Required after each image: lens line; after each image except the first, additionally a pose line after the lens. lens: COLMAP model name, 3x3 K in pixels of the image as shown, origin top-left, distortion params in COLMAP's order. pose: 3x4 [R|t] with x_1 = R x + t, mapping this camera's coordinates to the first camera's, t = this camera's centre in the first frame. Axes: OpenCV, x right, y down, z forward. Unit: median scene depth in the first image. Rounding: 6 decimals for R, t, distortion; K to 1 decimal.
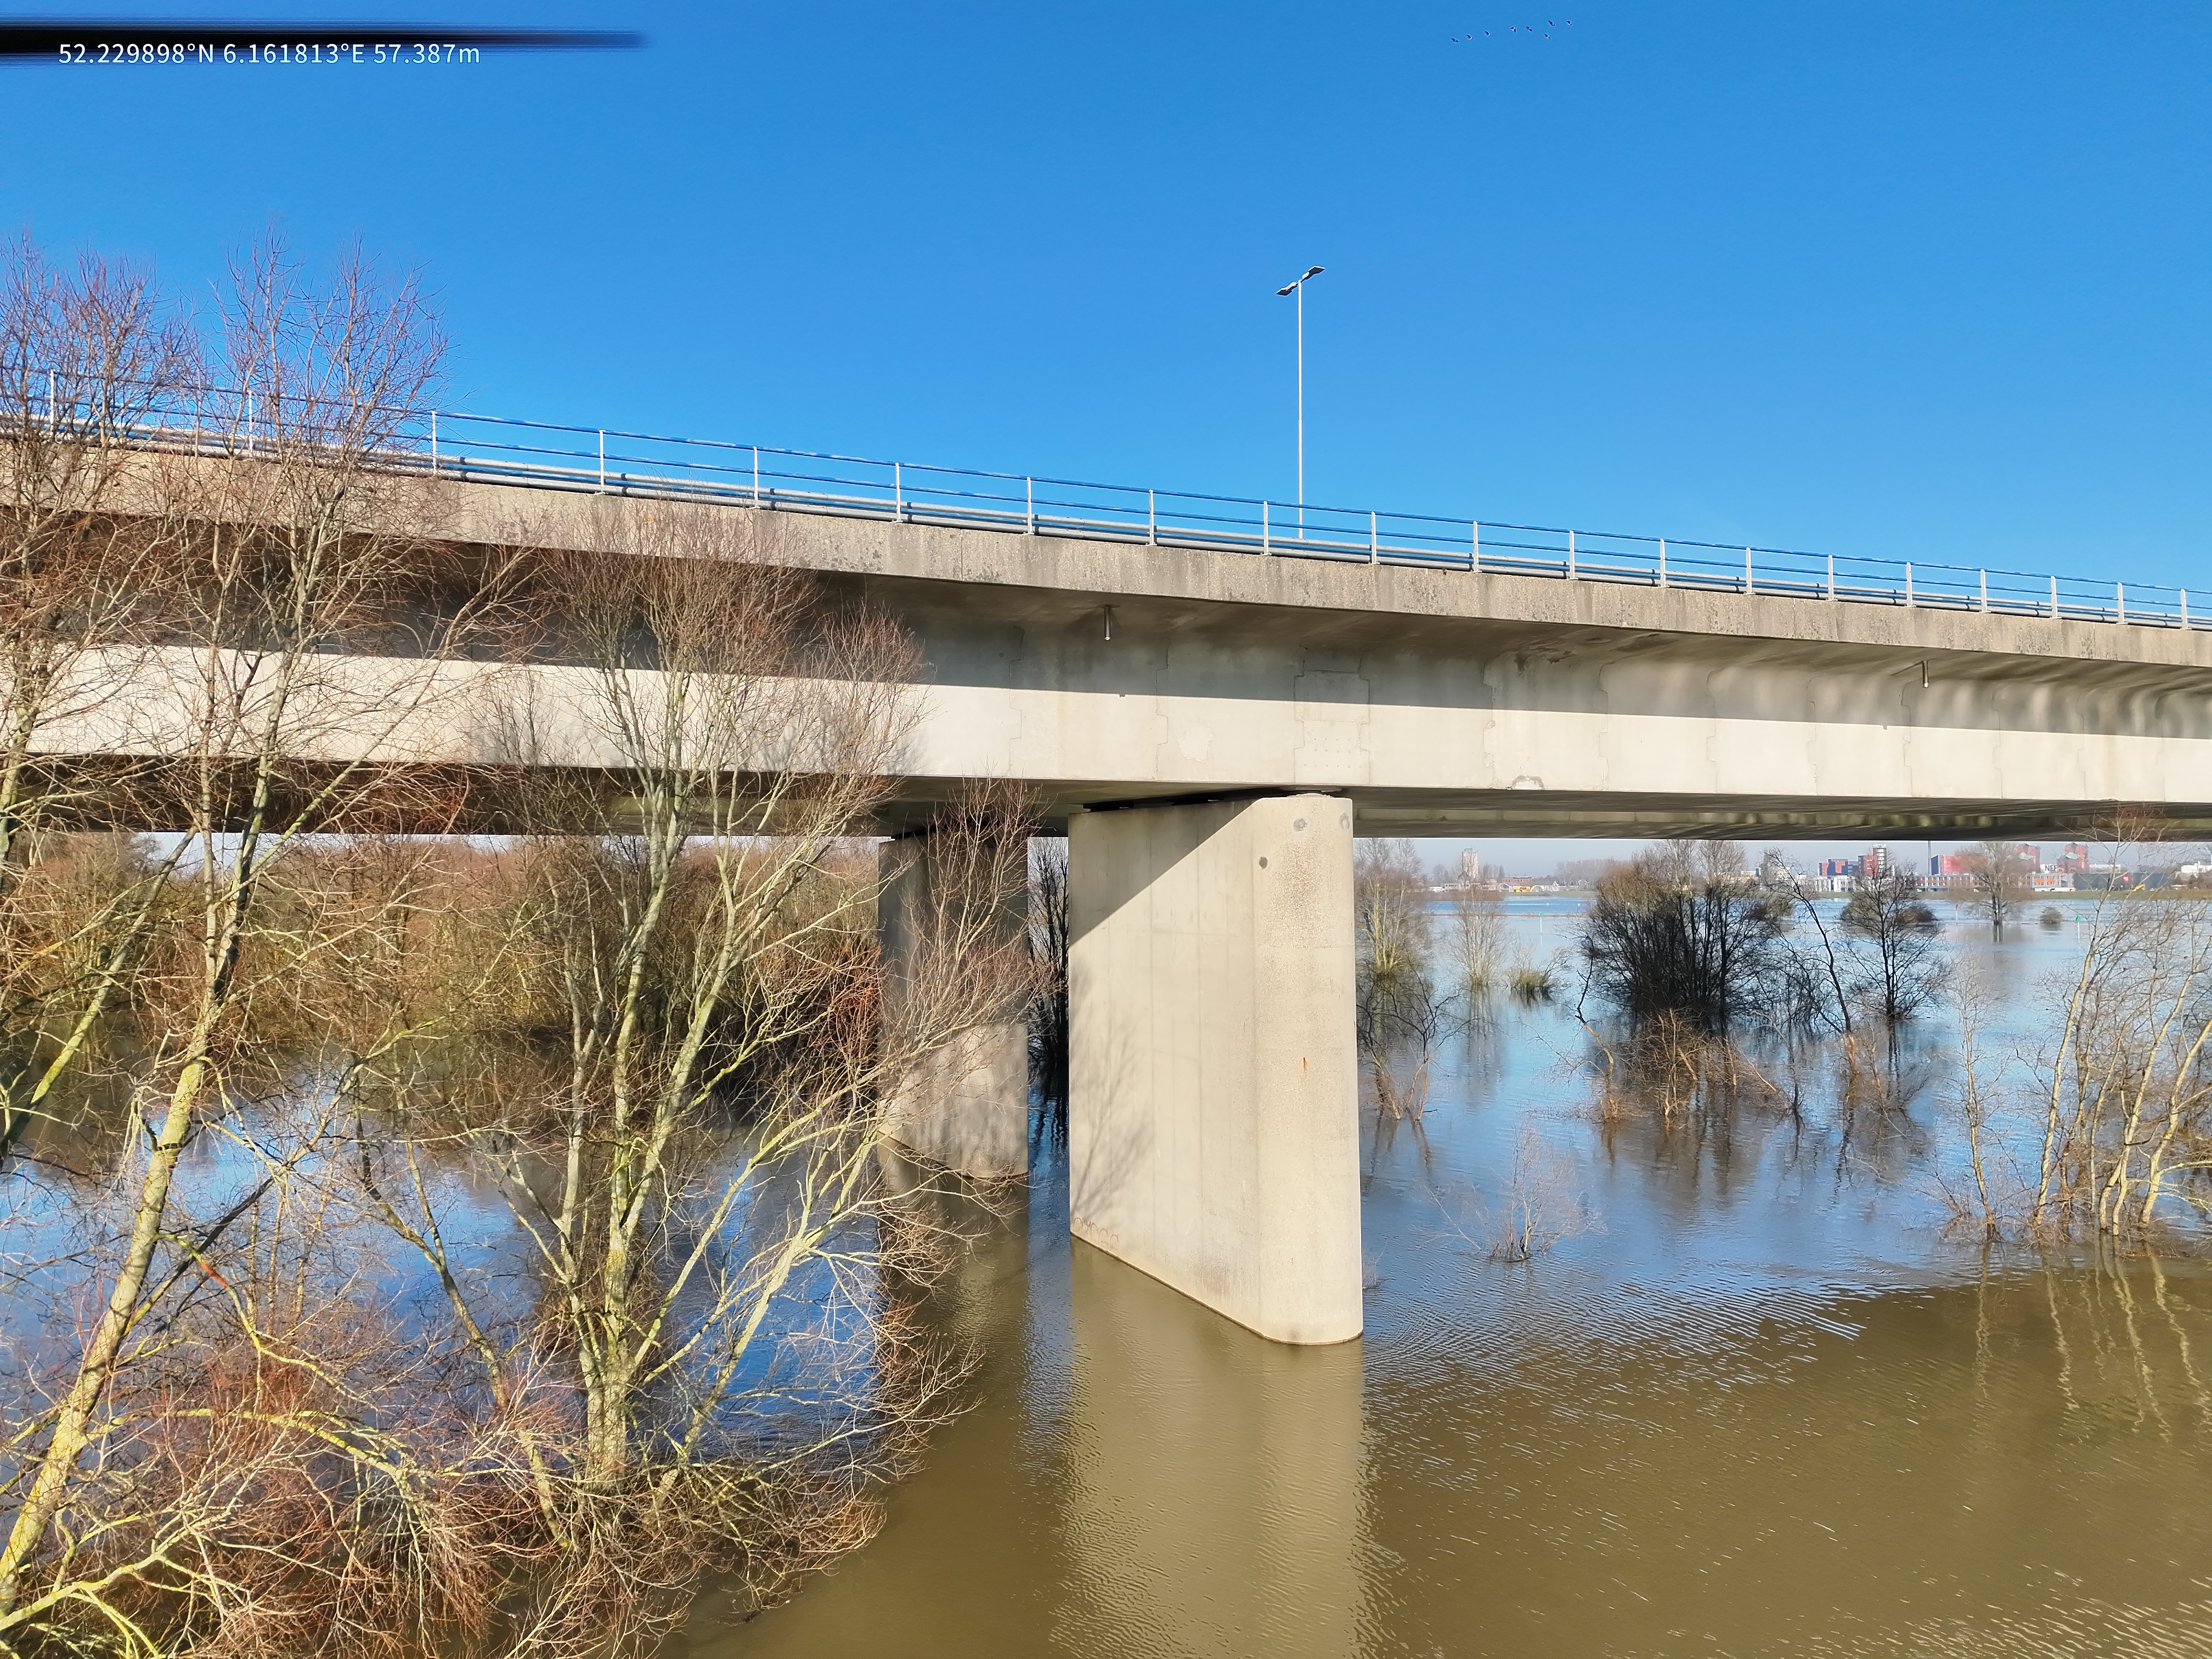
lens RADIAL K [[1538.2, 0, 1093.8], [0, 1538.2, 834.7], [0, 0, 1]] dist [0.082609, -0.076104]
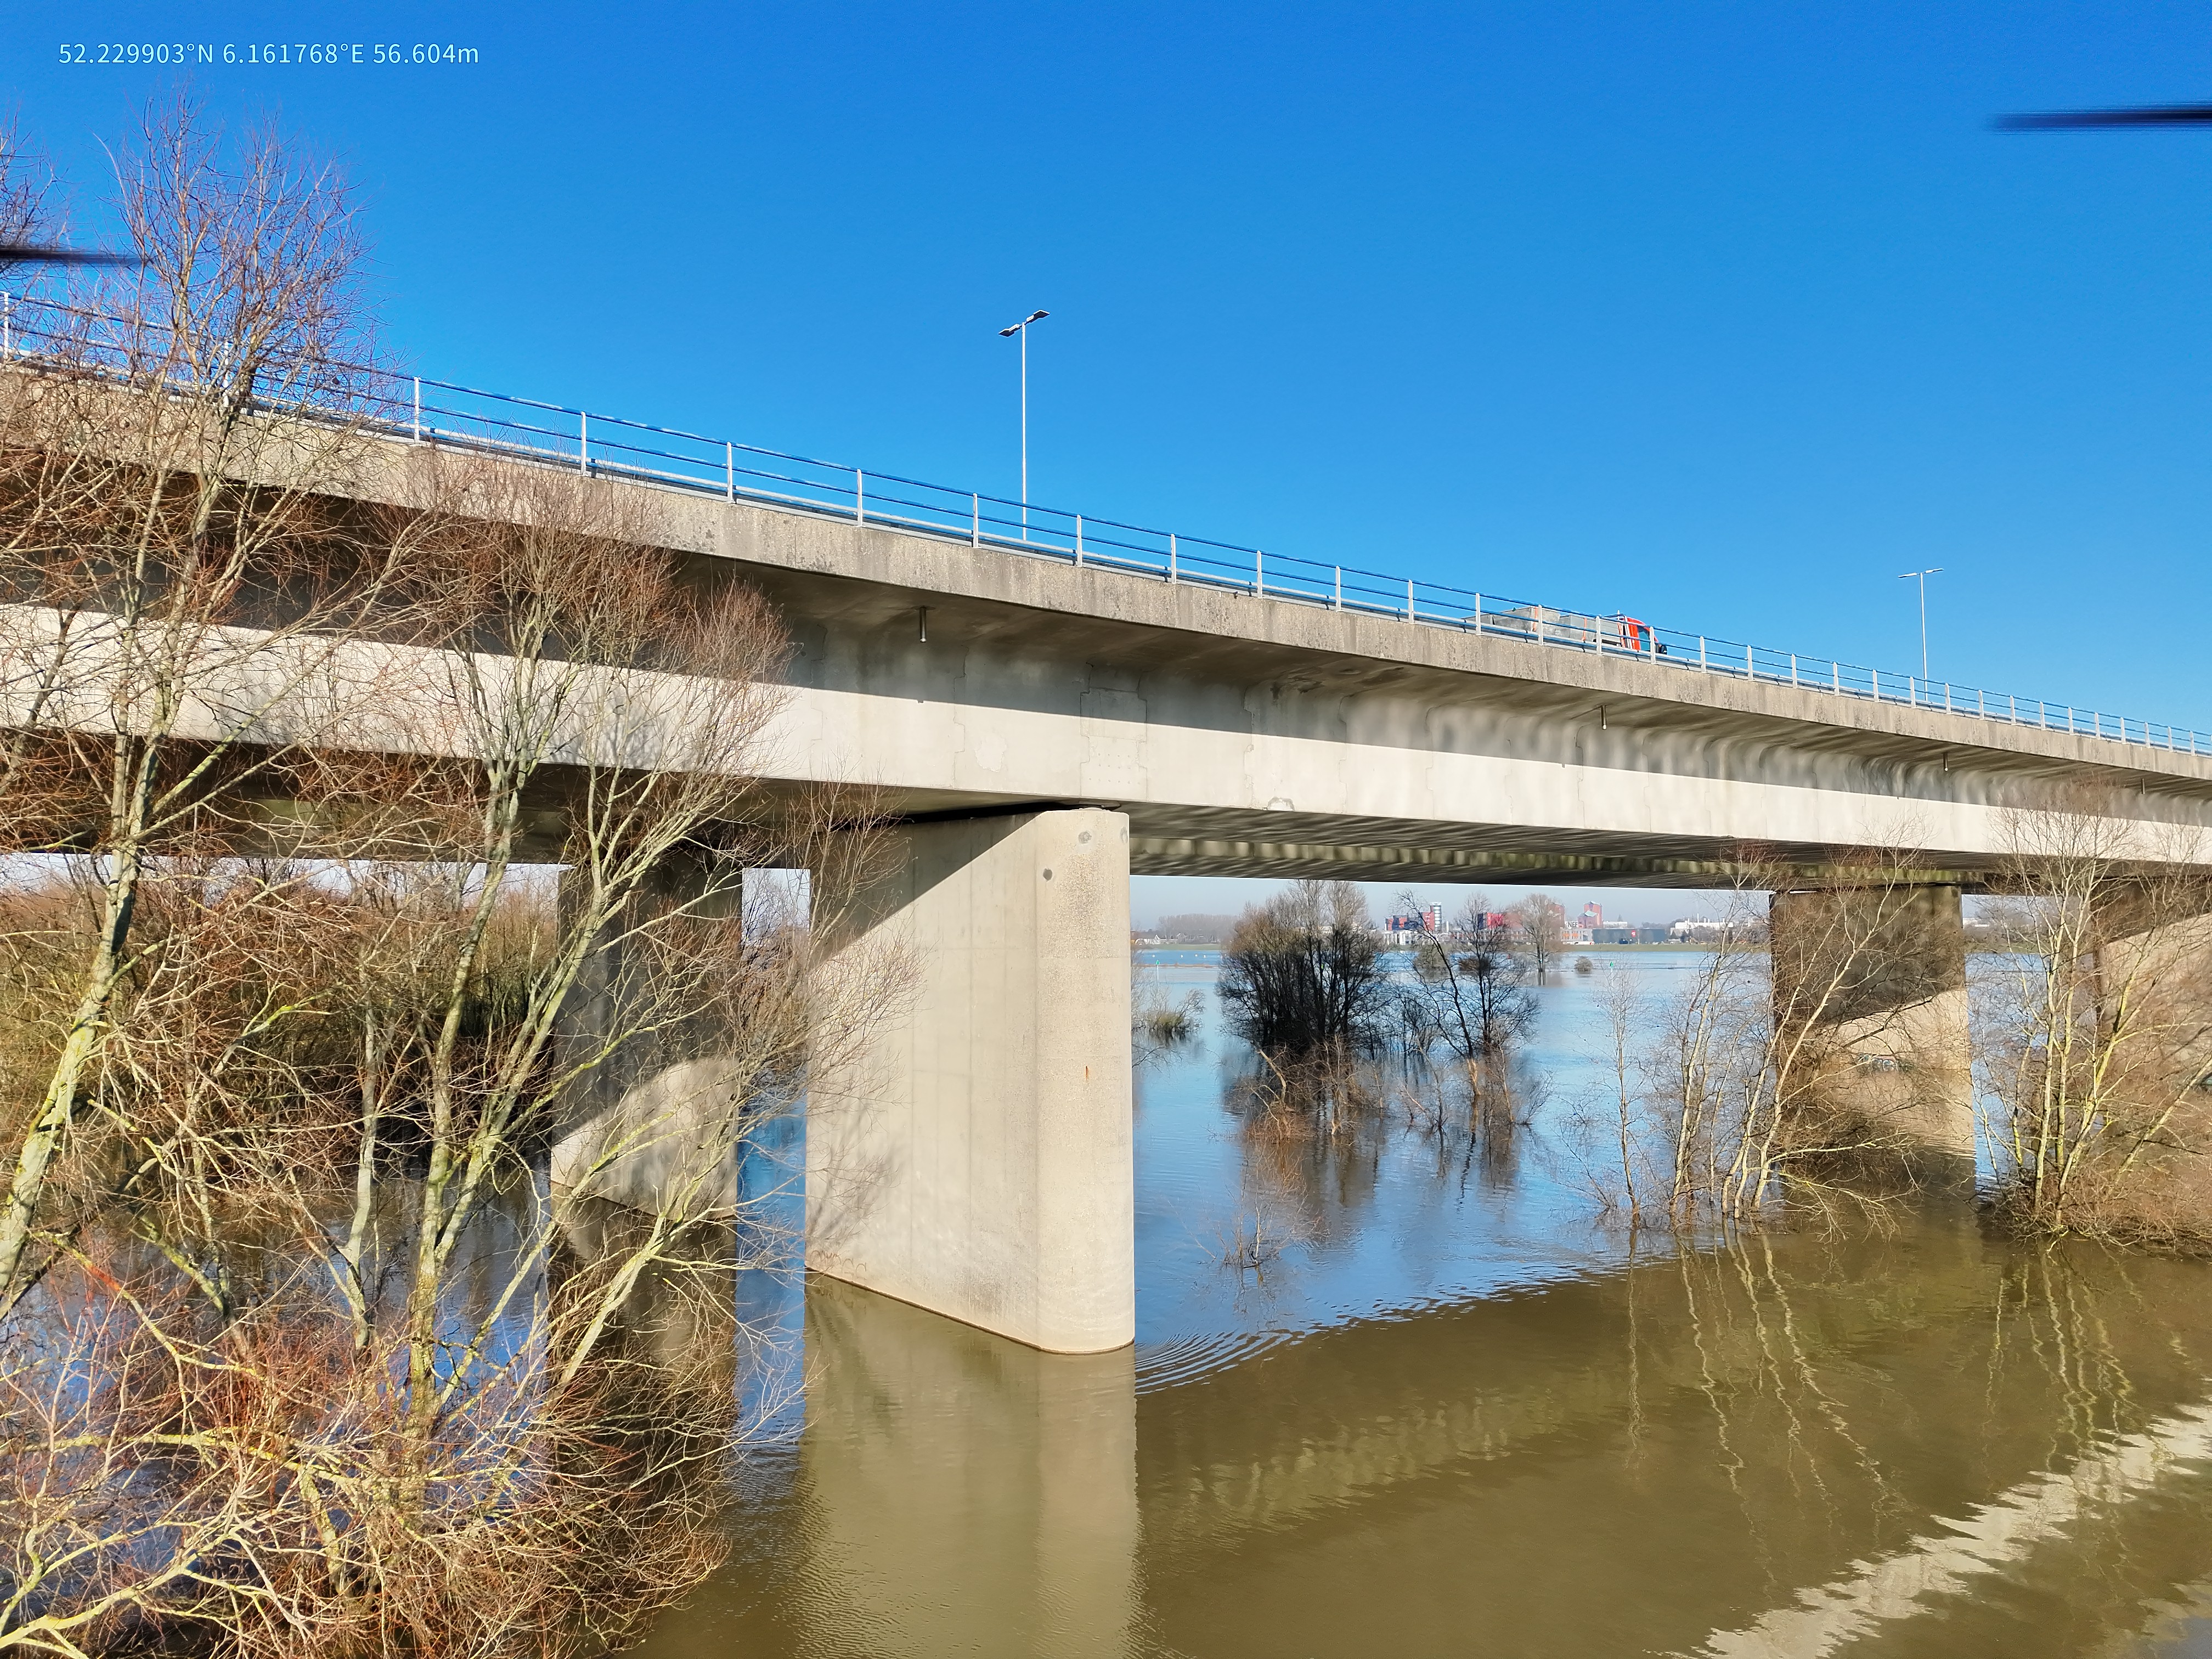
lens RADIAL K [[1540.3, 0, 1098.8], [0, 1540.3, 836.5], [0, 0, 1]] dist [0.094902, -0.090277]
pose [[0.967932, 0.017743, 0.250586, -0.112578], [-0.009164, 0.999333, -0.035361, 0.029008], [-0.251046, 0.031931, 0.967448, 0.010727]]
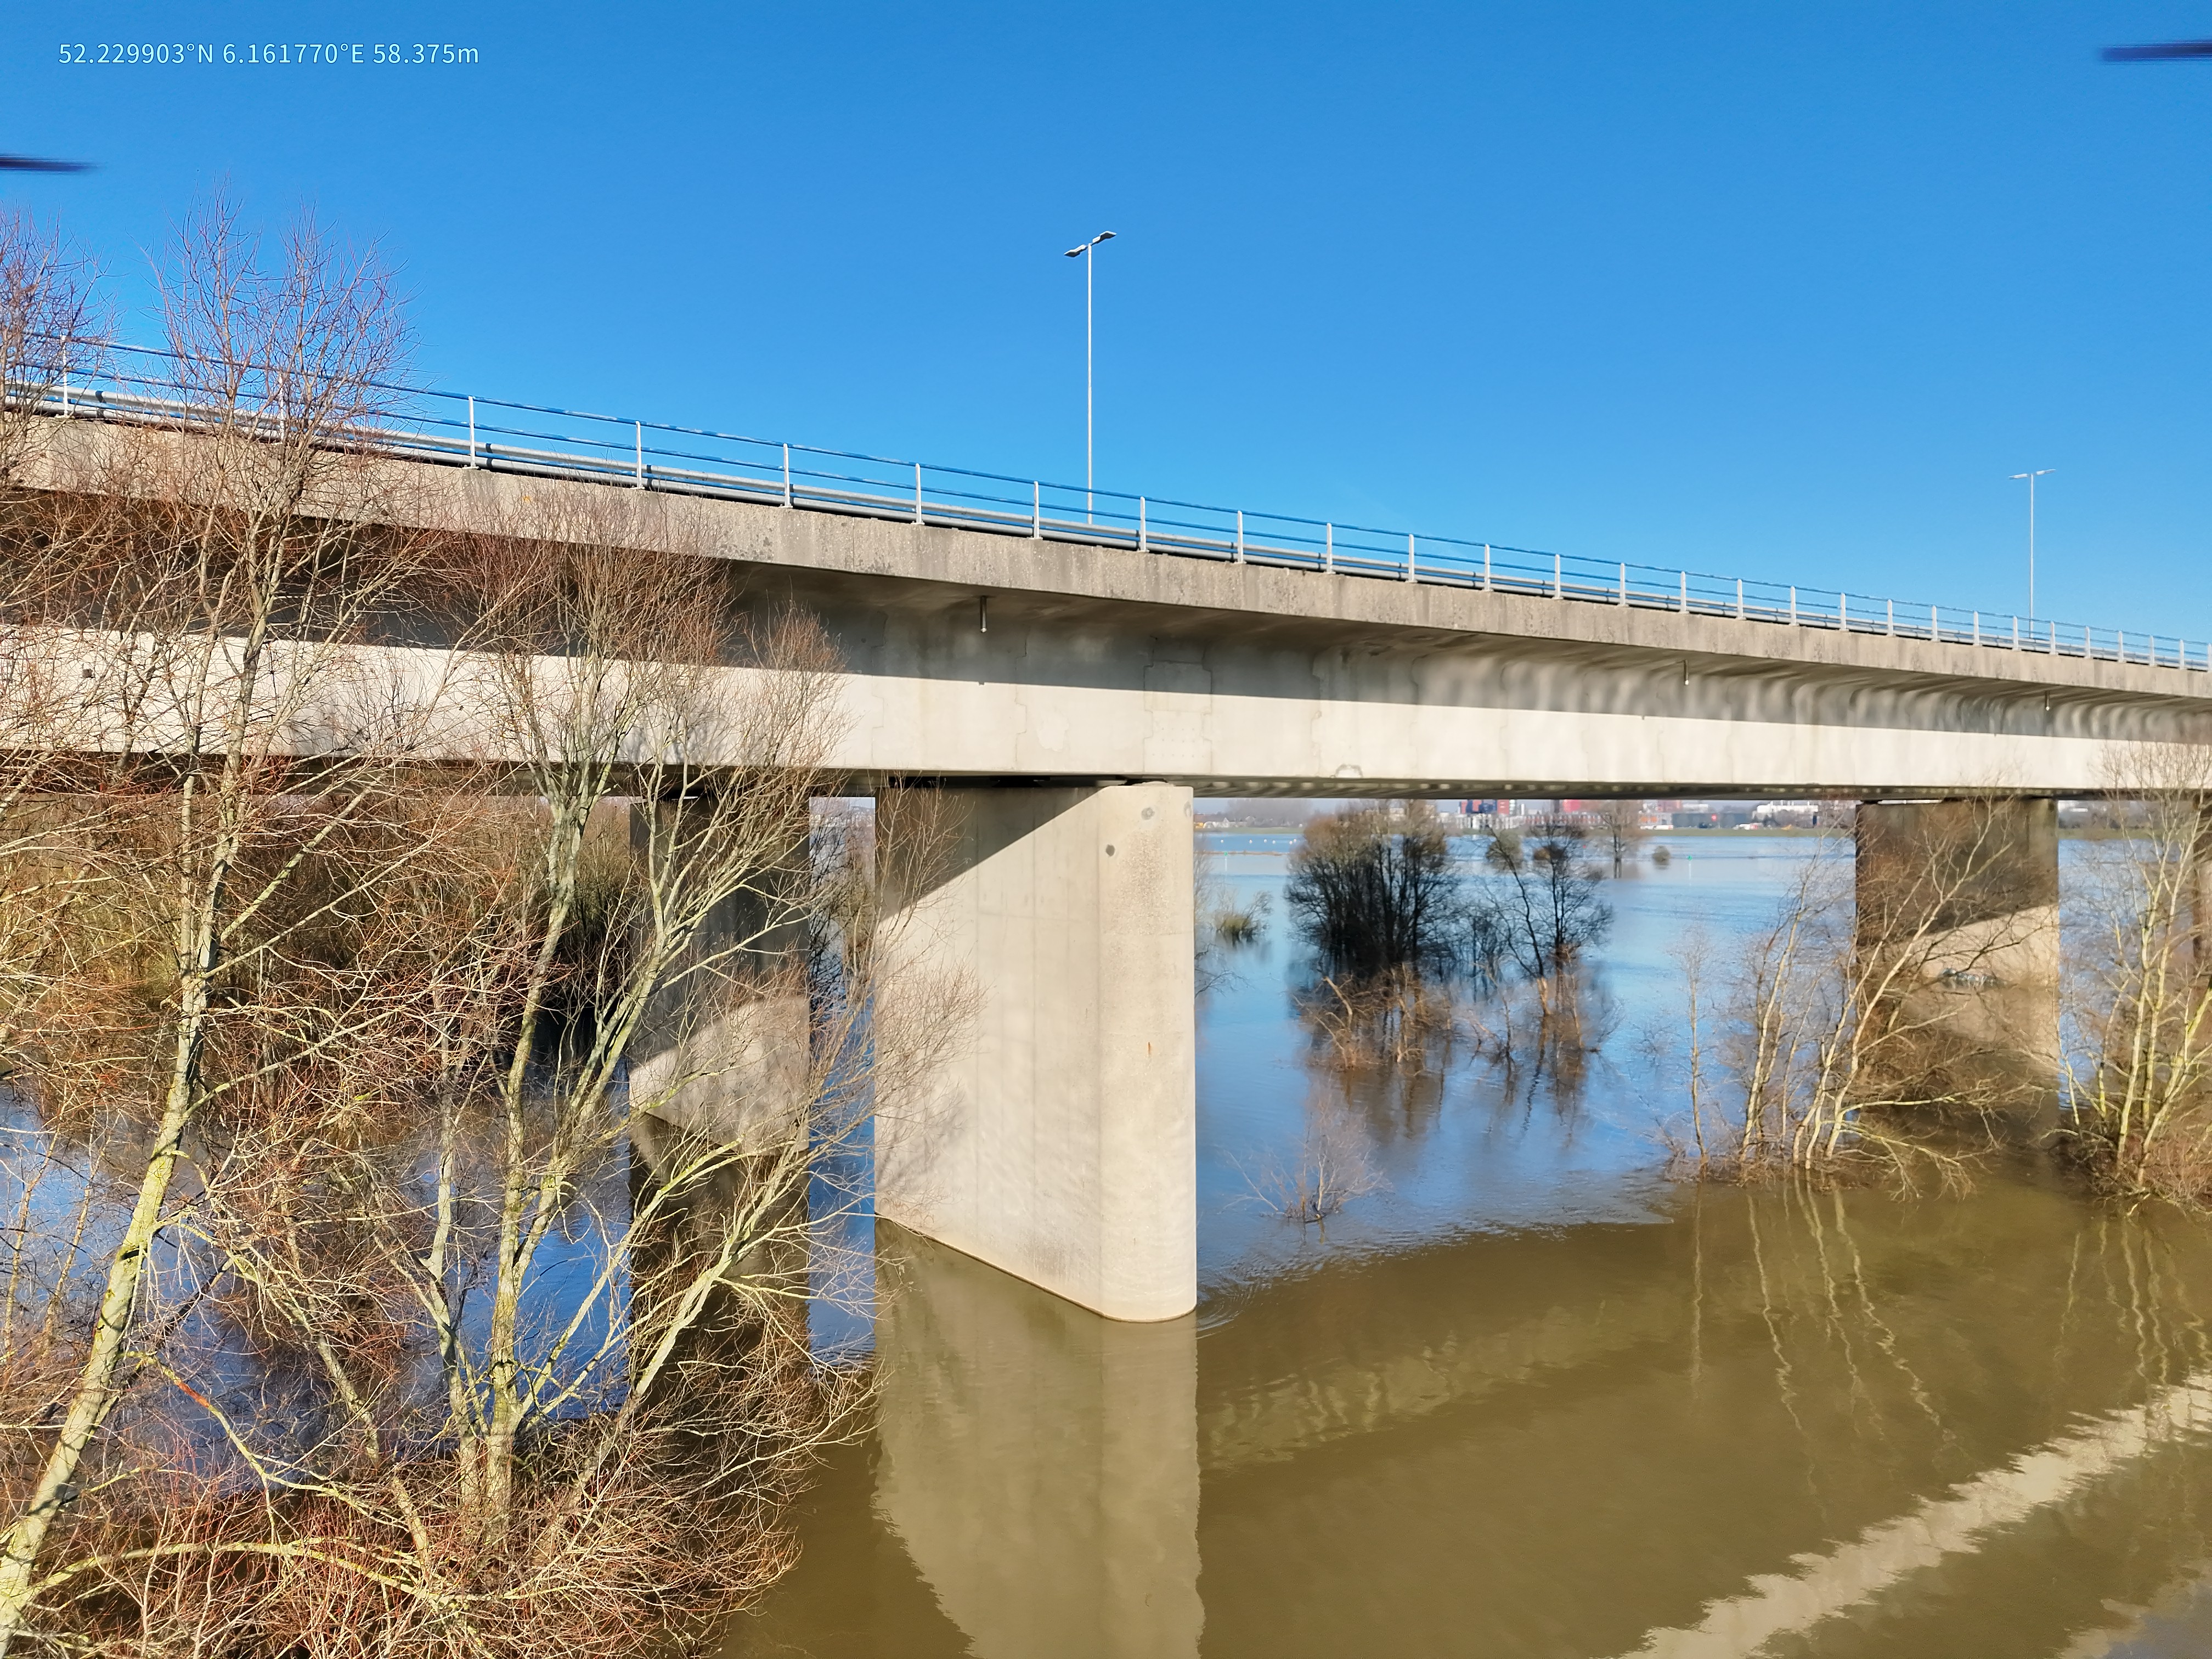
lens RADIAL K [[1546.4, 0, 1098.2], [0, 1546.4, 837.5], [0, 0, 1]] dist [0.085443, -0.081585]
pose [[0.978205, 0.002261, 0.207631, -0.108357], [-0.011516, 0.998992, 0.043376, -0.034508], [-0.207324, -0.044822, 0.977245, 0.015743]]
